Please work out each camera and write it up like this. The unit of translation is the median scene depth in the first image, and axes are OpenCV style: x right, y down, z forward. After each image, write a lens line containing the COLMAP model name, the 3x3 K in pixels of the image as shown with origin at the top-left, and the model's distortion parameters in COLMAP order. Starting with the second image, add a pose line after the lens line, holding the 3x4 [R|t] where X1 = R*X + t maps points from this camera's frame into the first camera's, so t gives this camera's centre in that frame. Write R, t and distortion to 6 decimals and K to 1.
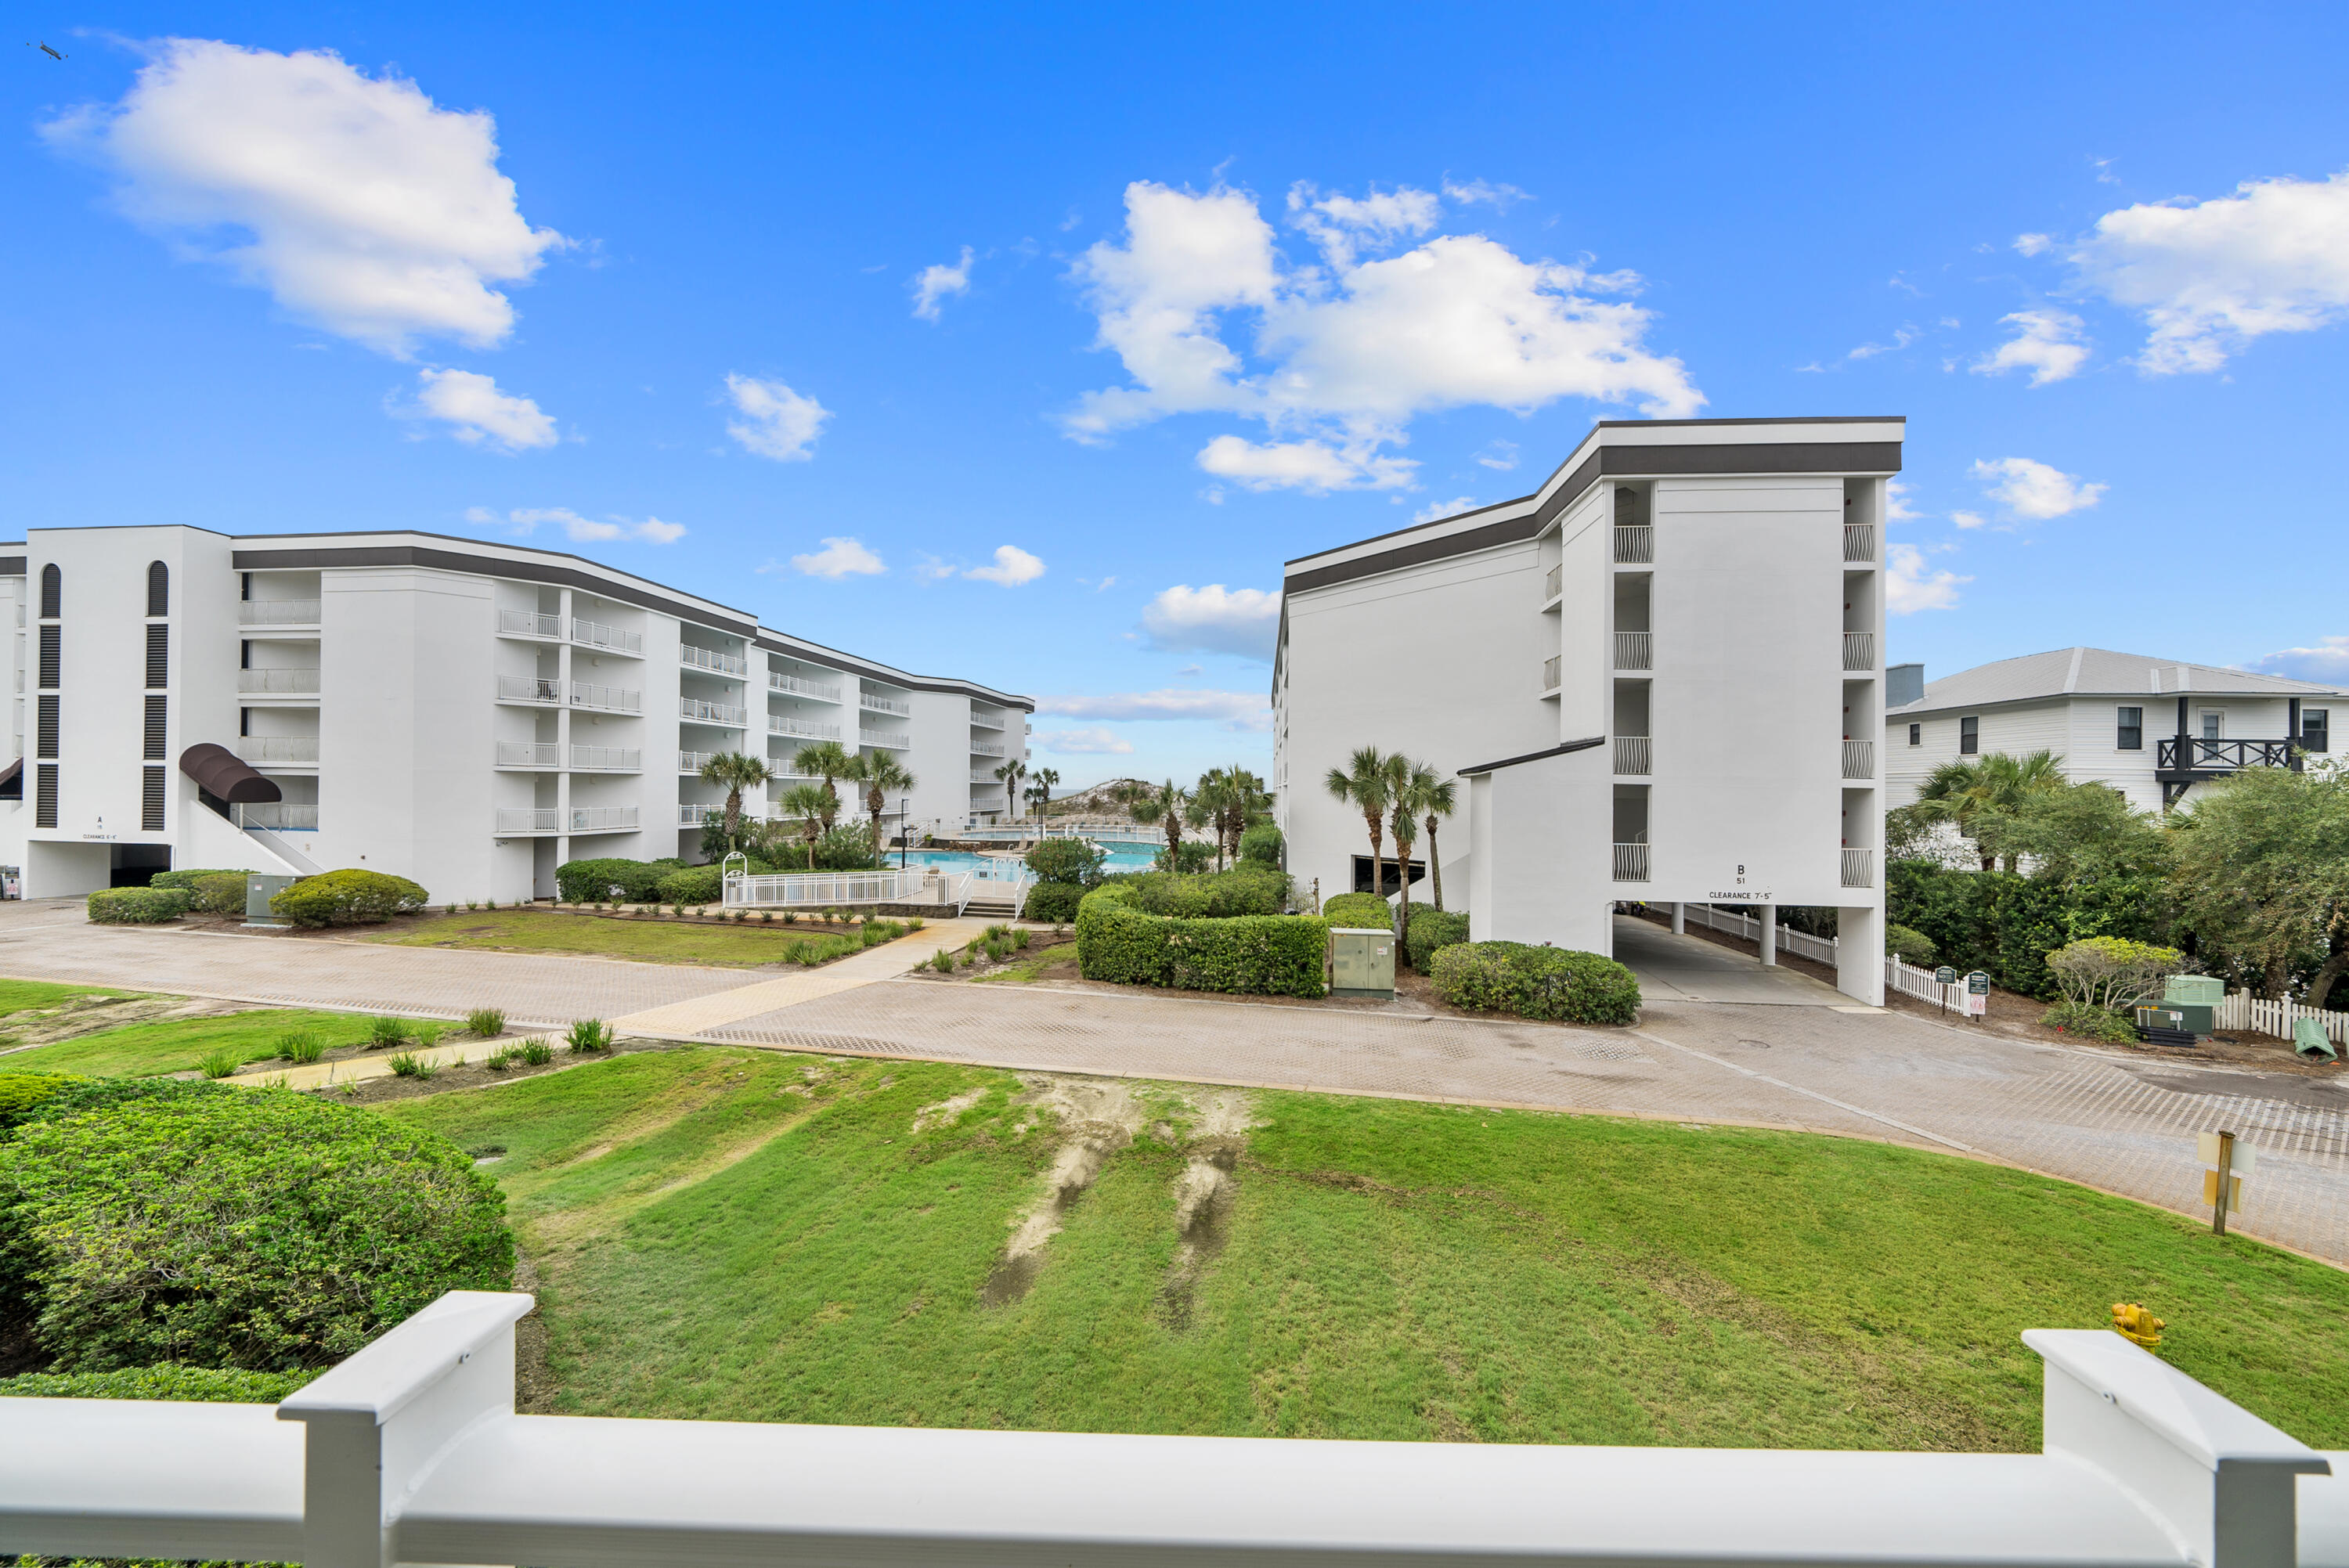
lens RADIAL K [[798.5, 0, 1186.1], [0, 798.5, 787.1], [0, 0, 1]] dist [-0.007489, -0.000015]
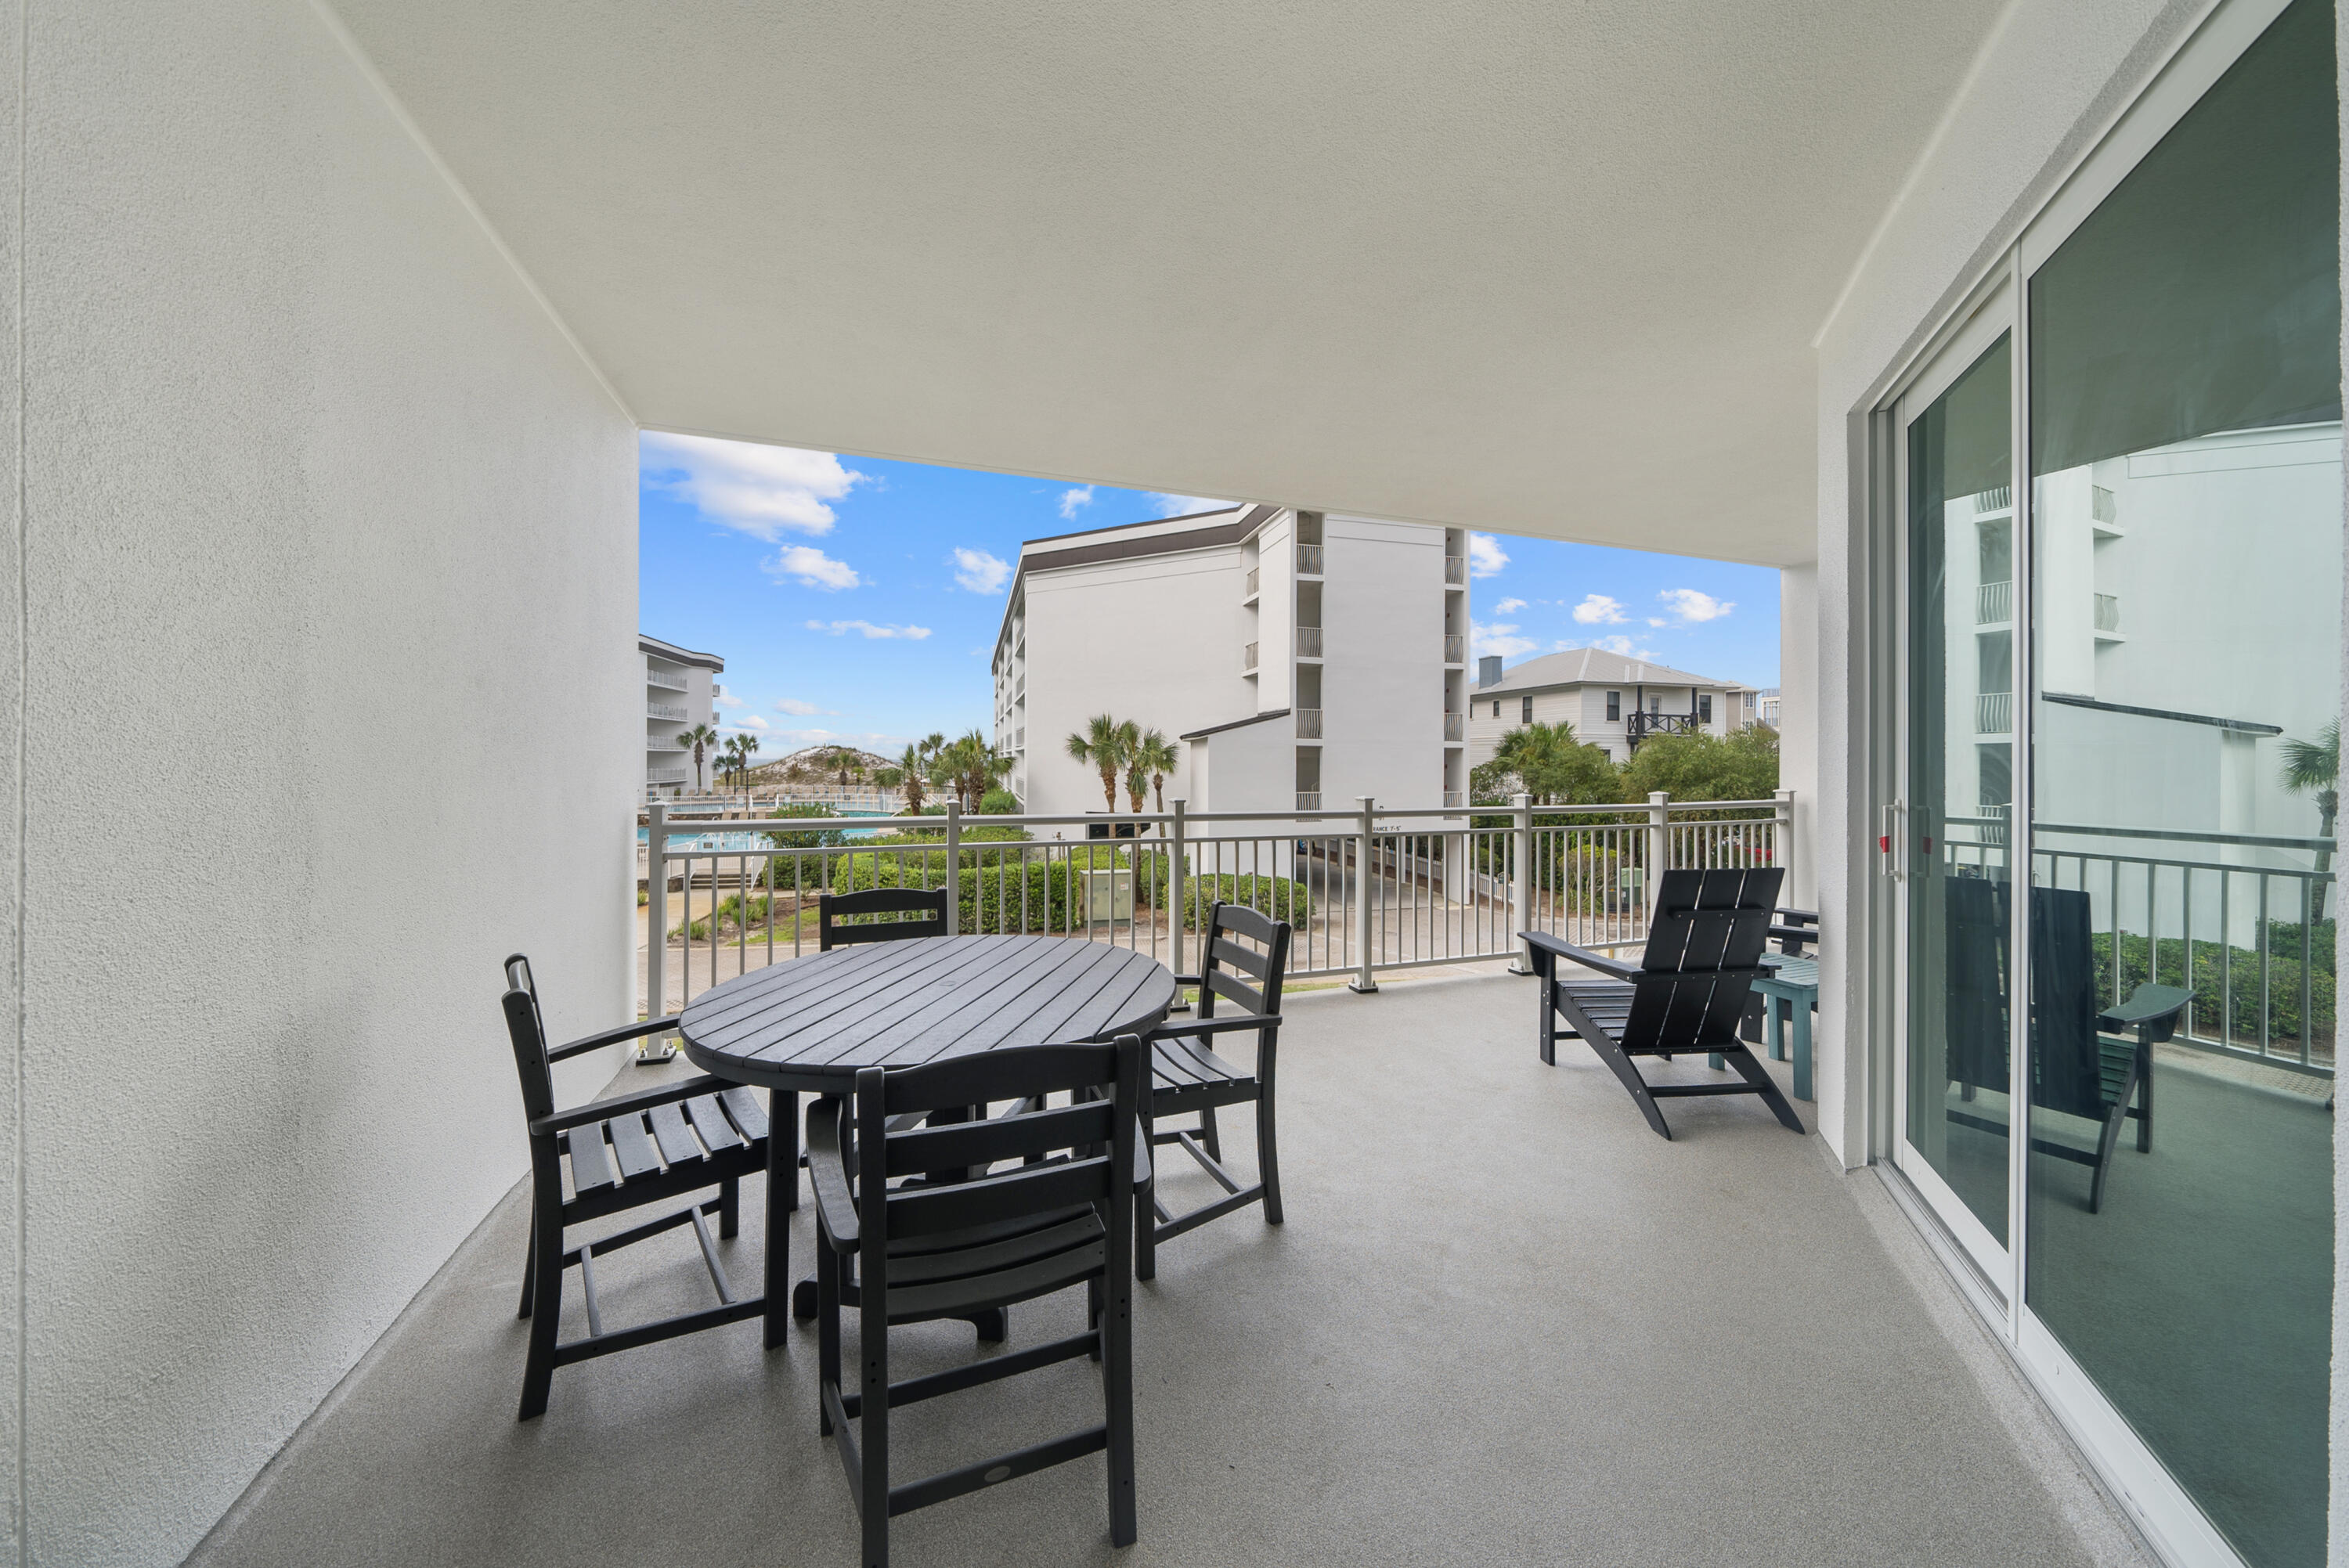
lens RADIAL K [[822.1, 0, 1185.1], [0, 822.1, 766.6], [0, 0, 1]] dist [-0.000894, -0.000062]
pose [[0.938144, -0.013790, 0.345972, -0.062406], [0.008364, 0.999818, 0.017171, 0.003513], [-0.346145, -0.013215, 0.938088, -0.124903]]
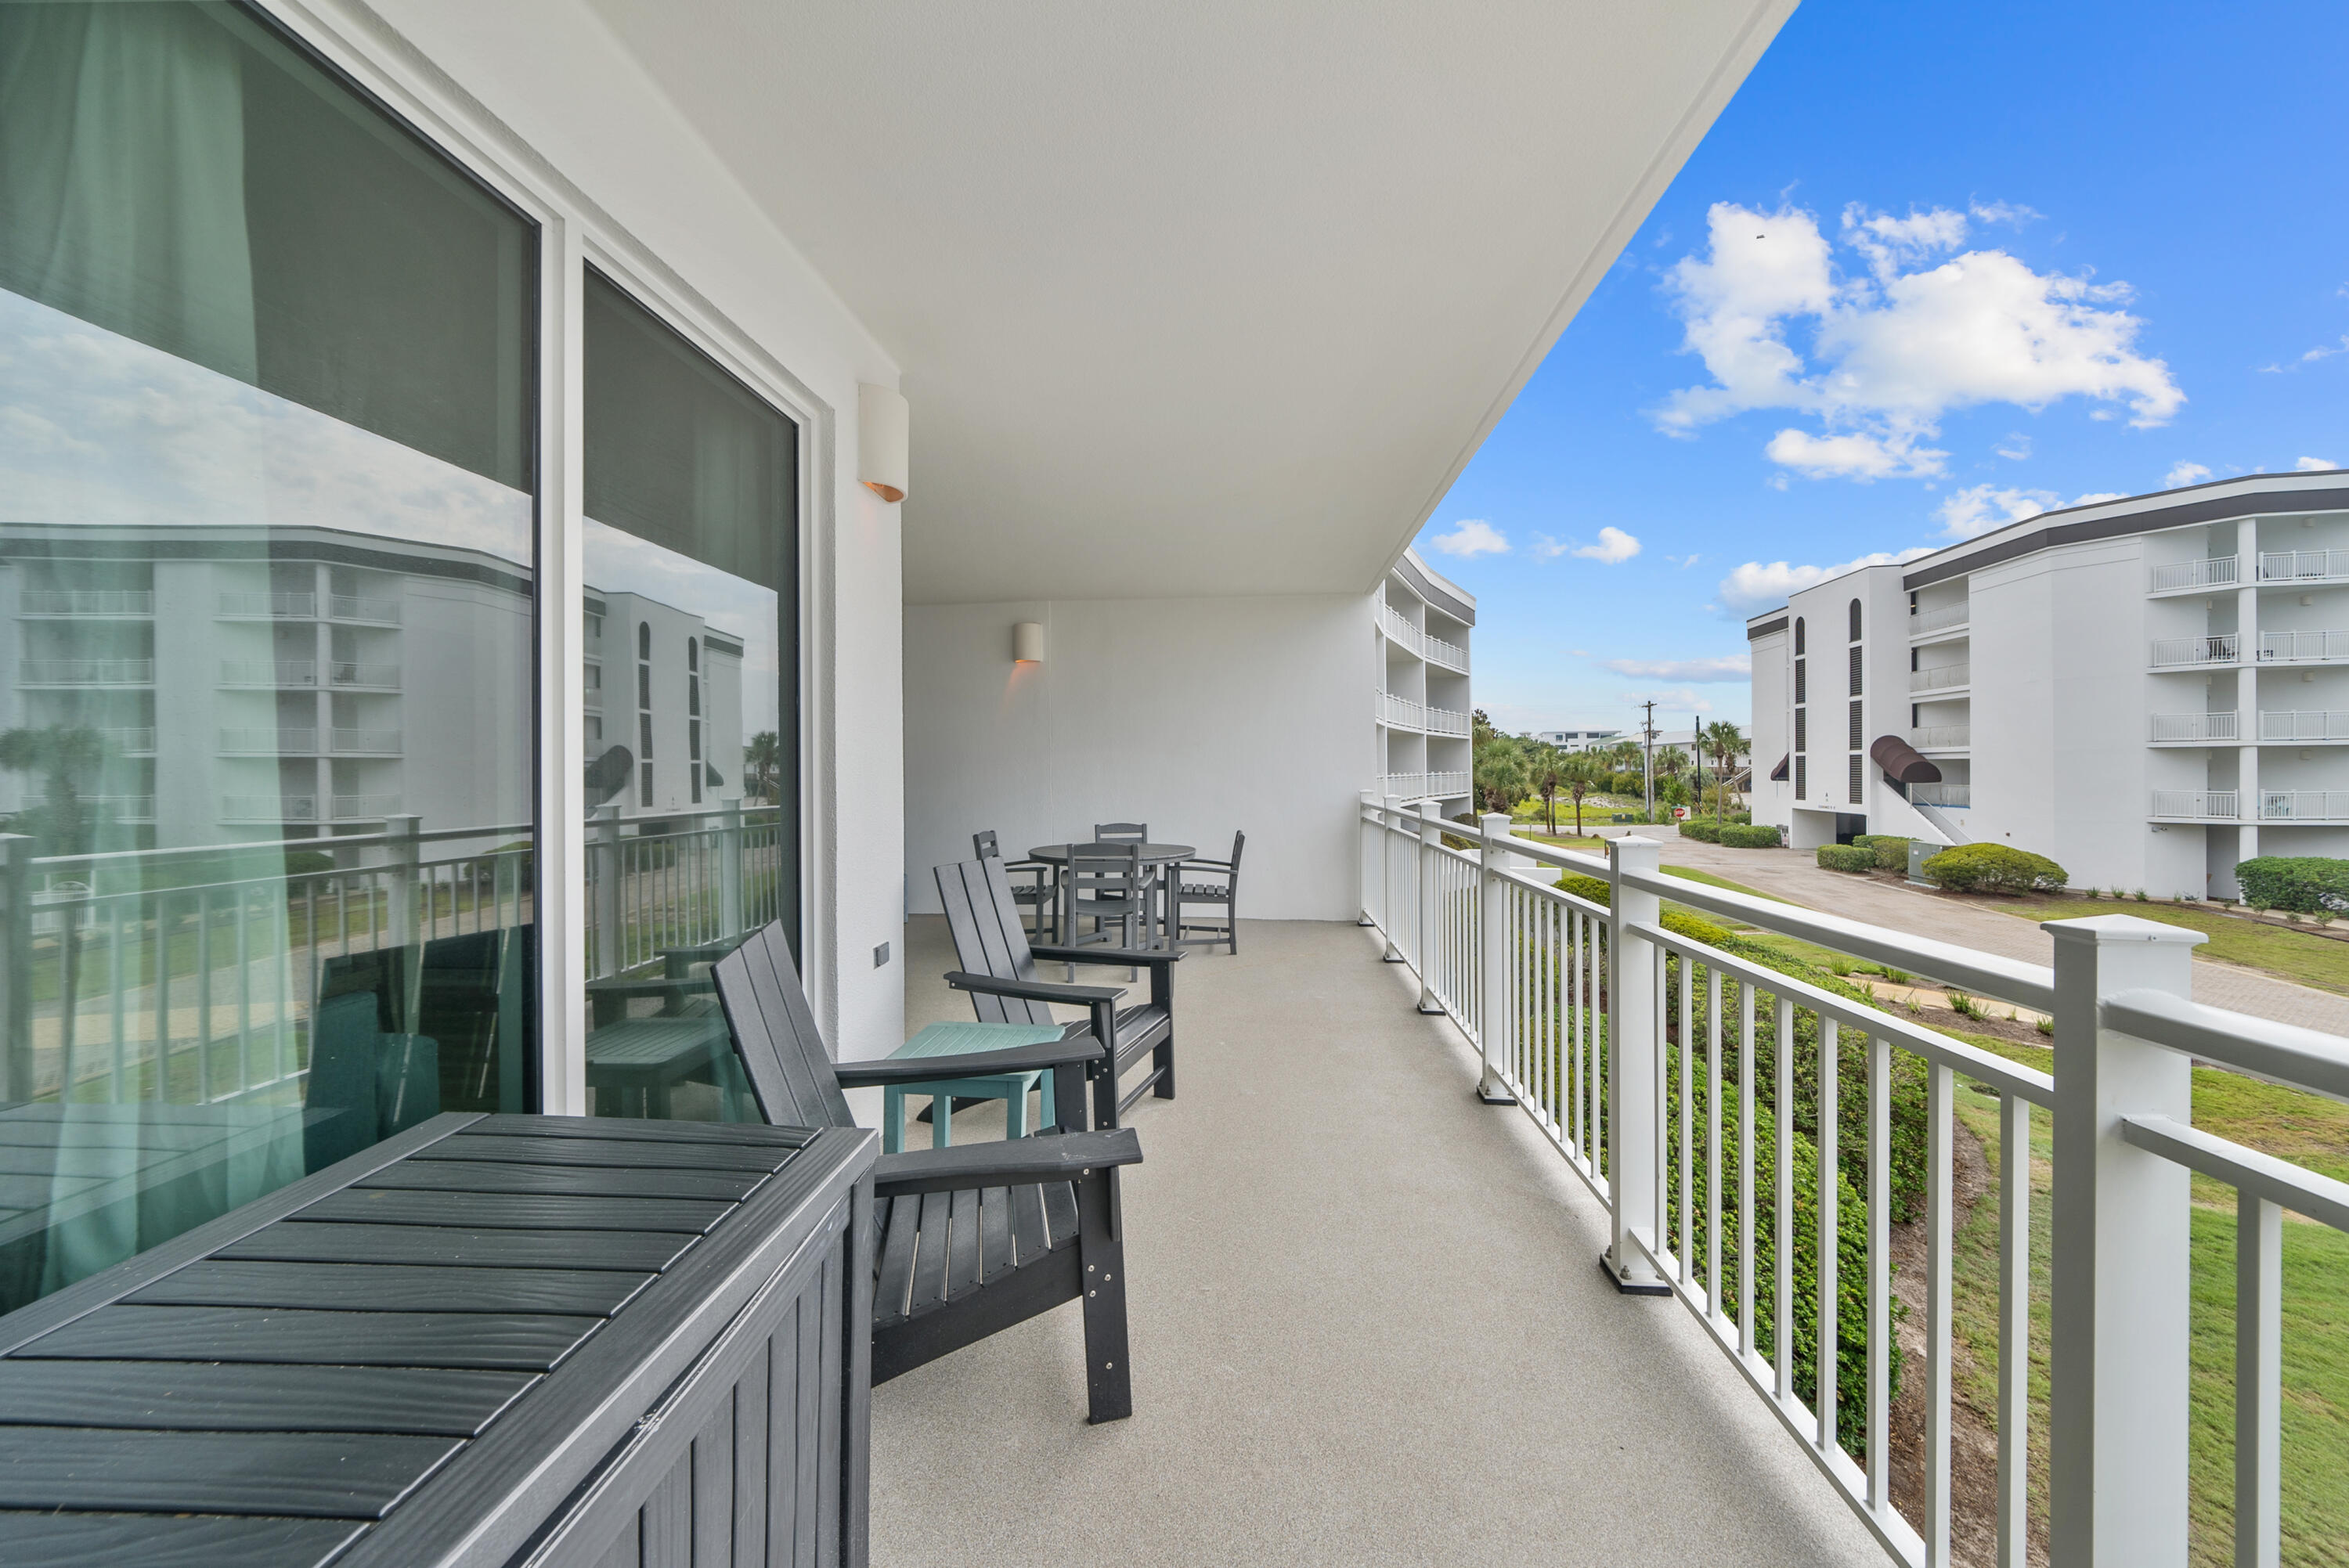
lens RADIAL K [[812.5, 0, 1177.0], [0, 812.5, 765.8], [0, 0, 1]] dist [-0.007048, -0.000092]
pose [[-0.079732, -0.017356, -0.996665, 0.130927], [0.014496, 0.999722, -0.018569, 0.000293], [0.996711, -0.015928, -0.079459, -0.027579]]
